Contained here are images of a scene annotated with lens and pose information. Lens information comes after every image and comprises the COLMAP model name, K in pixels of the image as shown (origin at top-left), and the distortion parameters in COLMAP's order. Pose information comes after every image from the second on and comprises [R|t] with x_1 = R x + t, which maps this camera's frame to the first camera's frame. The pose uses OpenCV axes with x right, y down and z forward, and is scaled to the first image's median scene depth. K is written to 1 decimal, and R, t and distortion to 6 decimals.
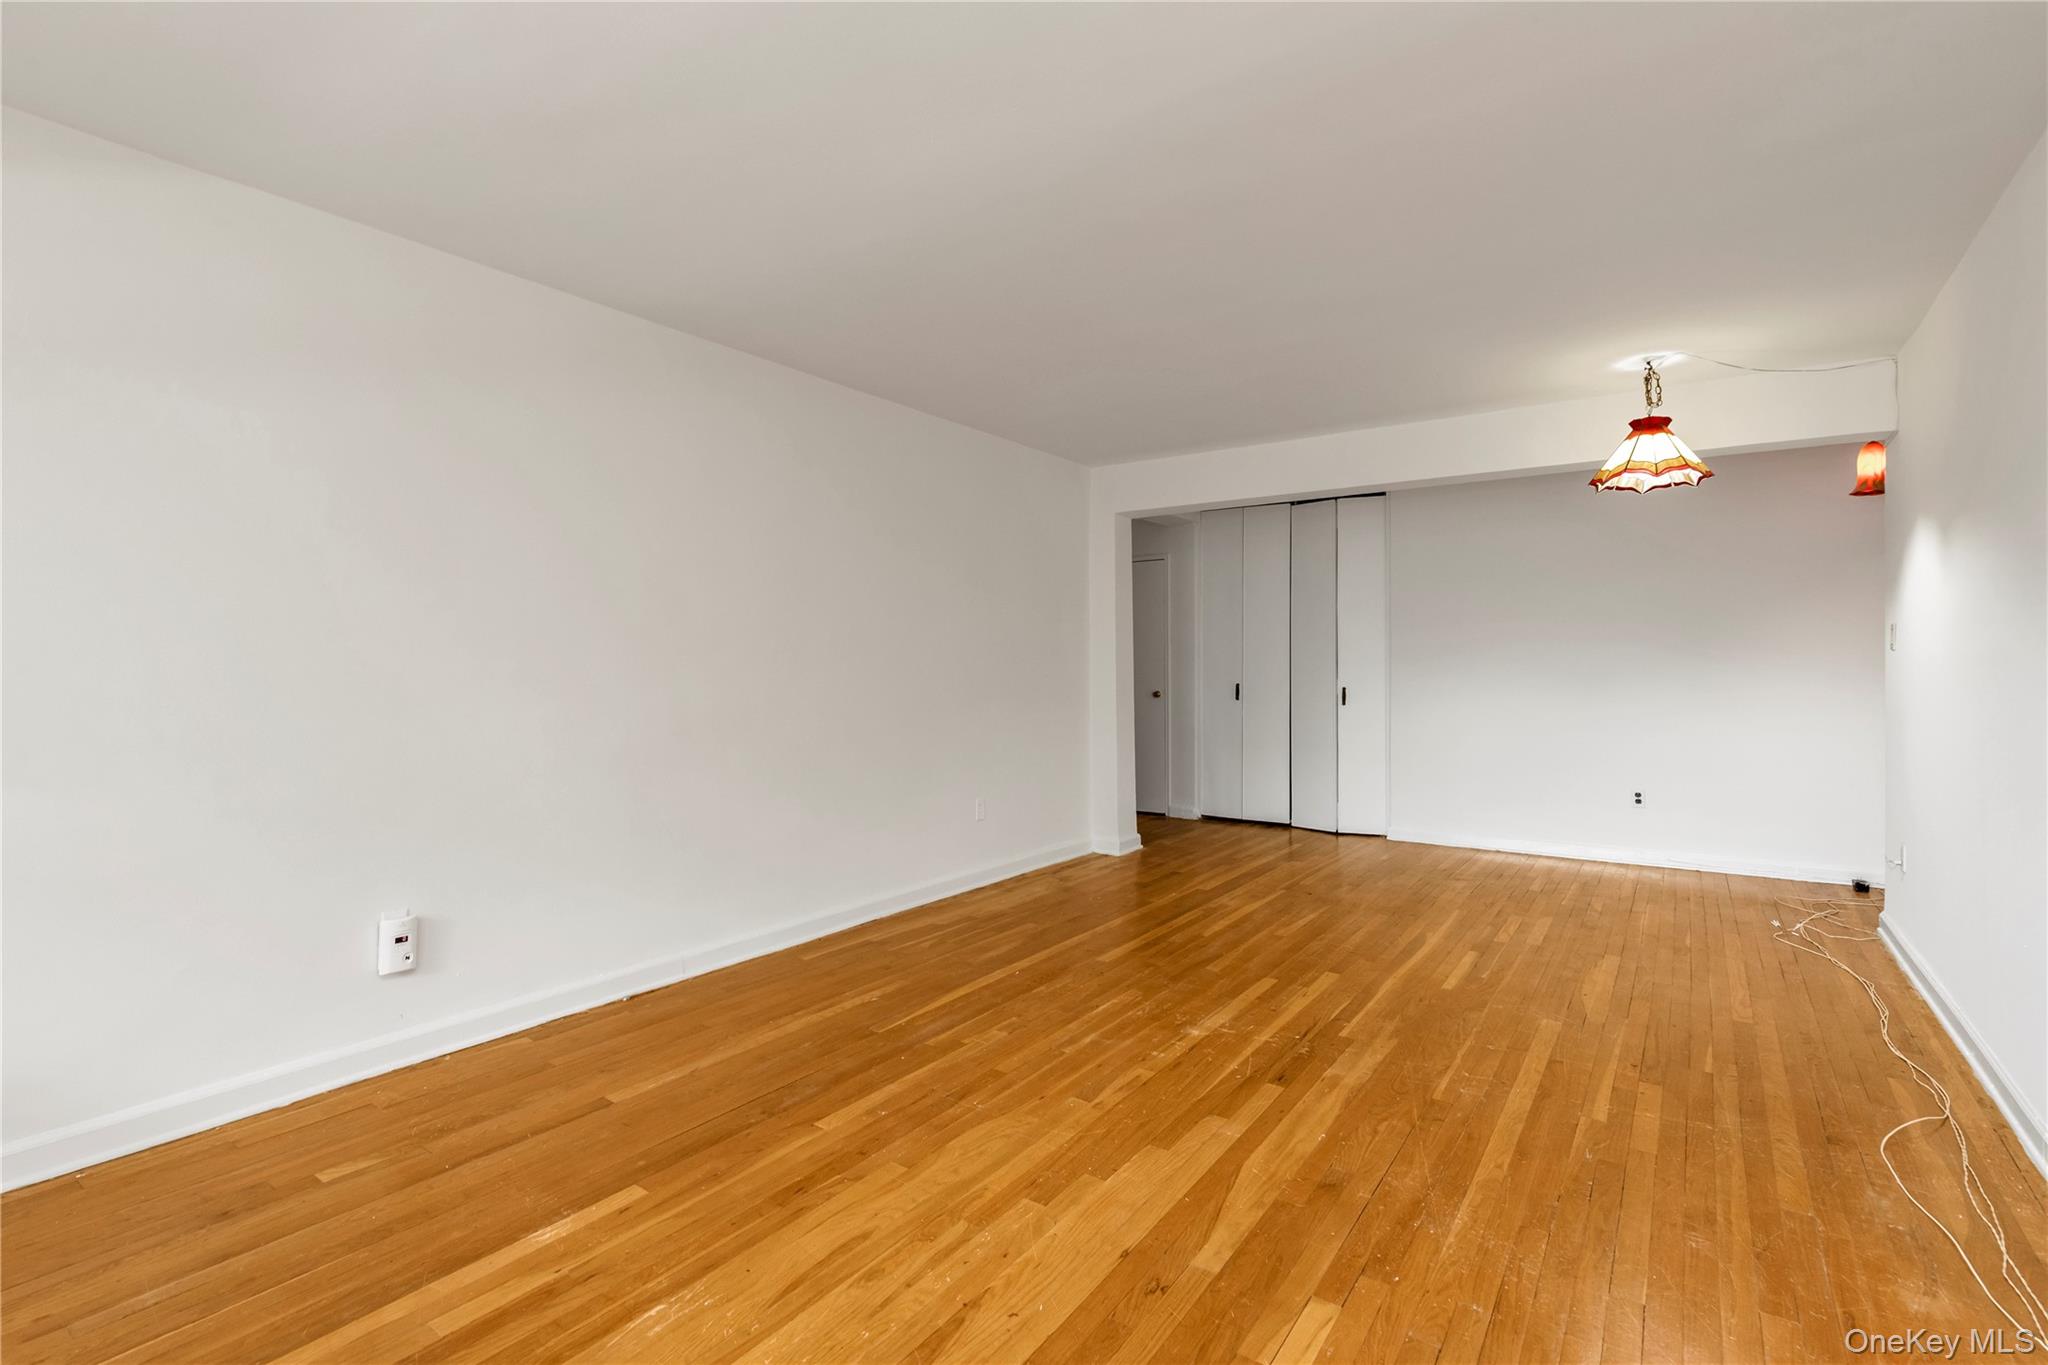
lens RADIAL K [[950.5, 0, 1018.4], [0, 950.5, 660.7], [0, 0, 1]] dist [0.000925, 0.000138]
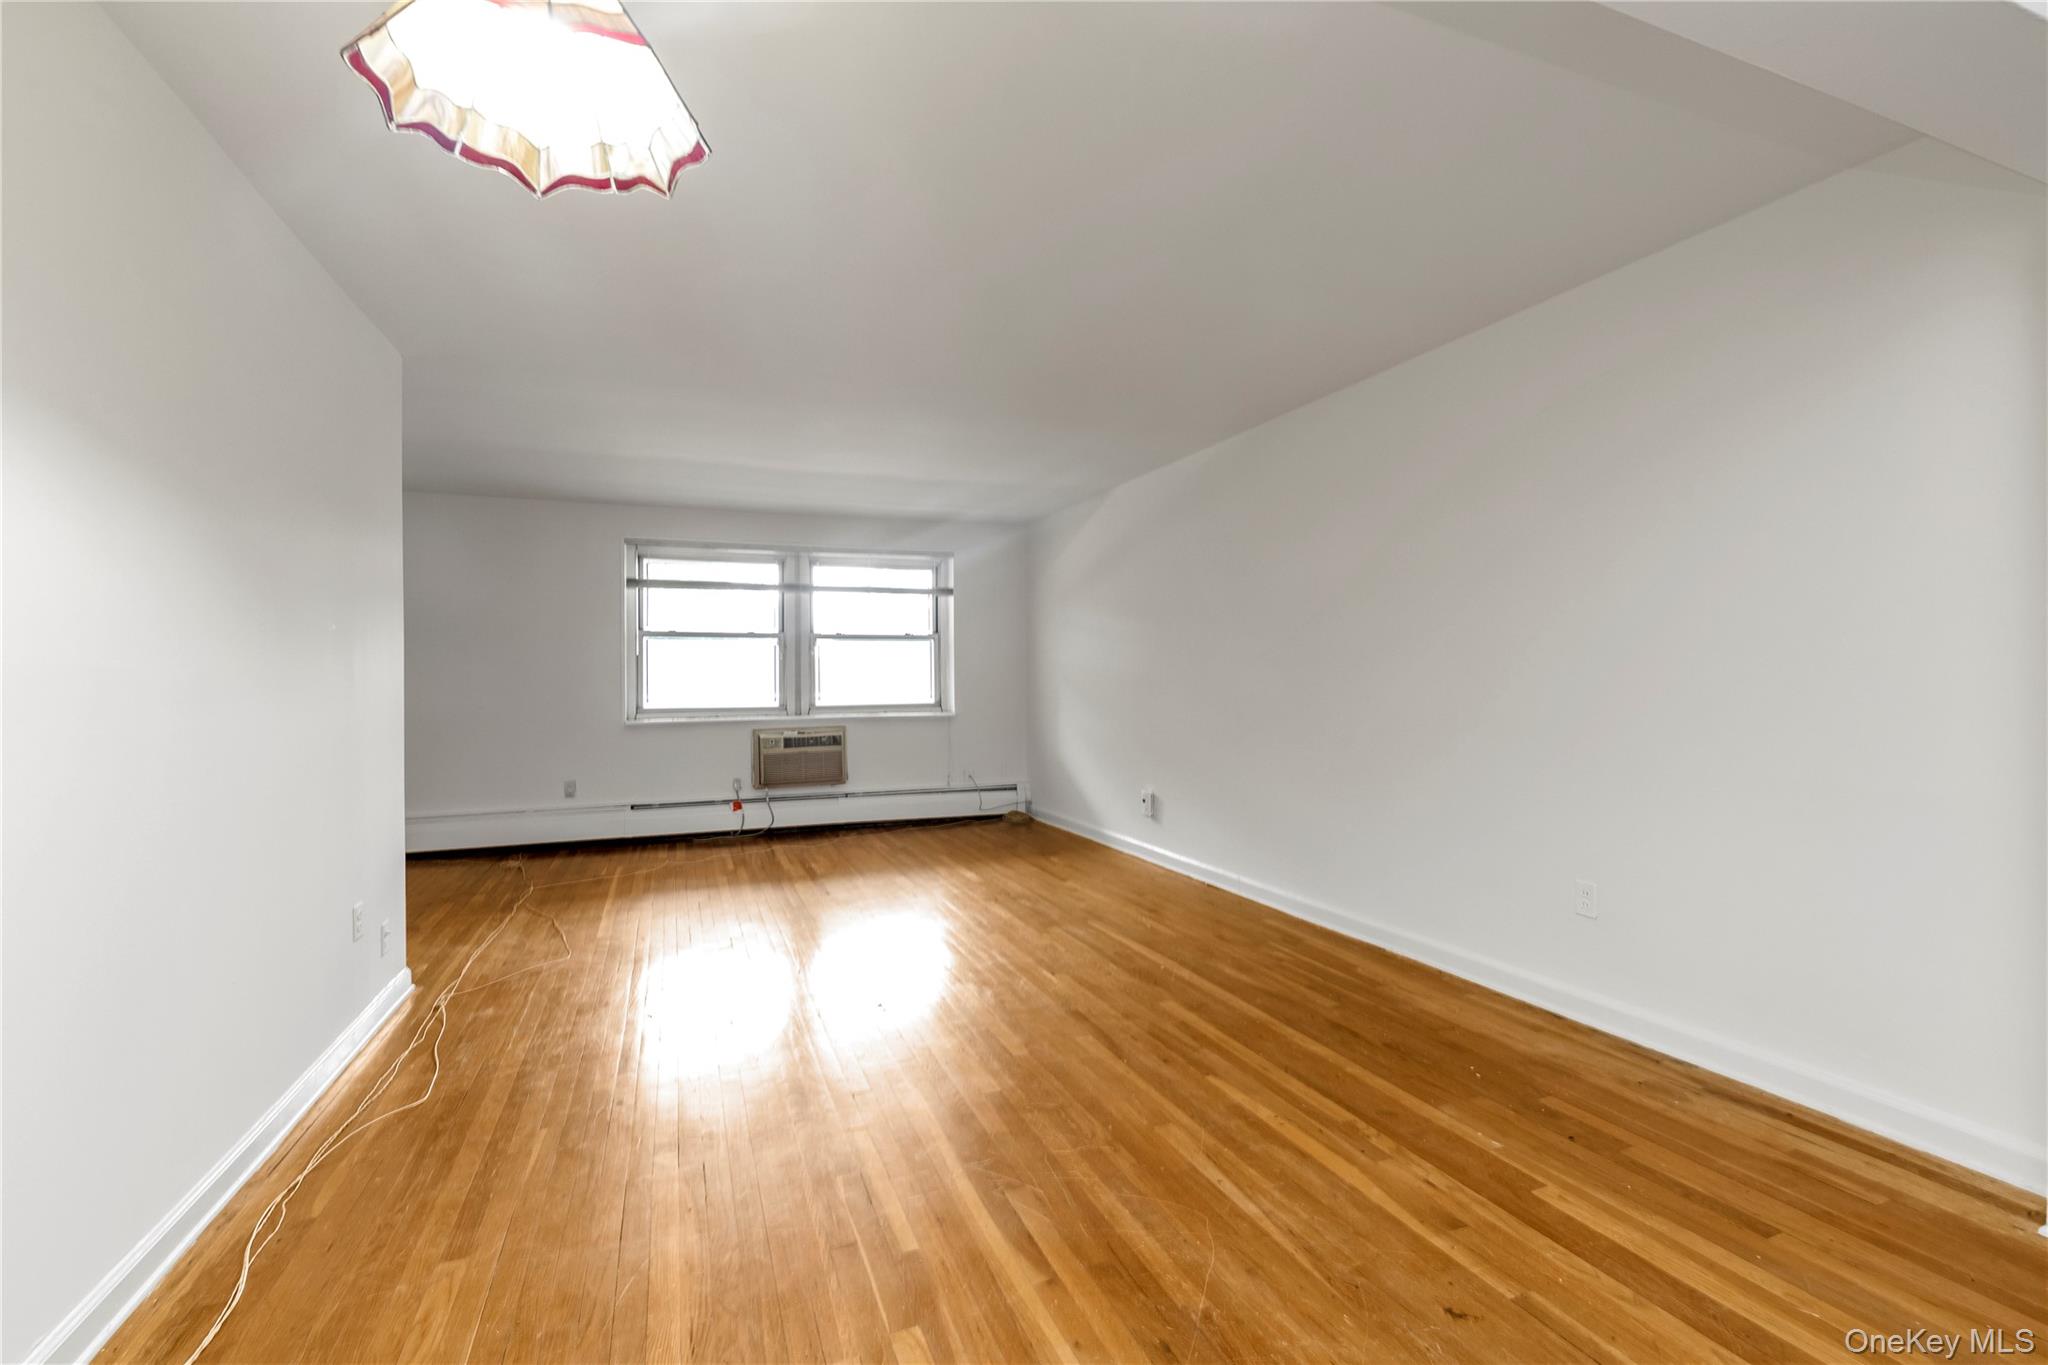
lens RADIAL K [[879.2, 0, 1017.1], [0, 879.2, 682.3], [0, 0, 1]] dist [-0.000382, -0.000156]
pose [[-0.545454, 0.012092, -0.838053, 0.925369], [0.017120, 0.999848, 0.003284, 0.008204], [0.837966, -0.012556, -0.545578, 1.447194]]
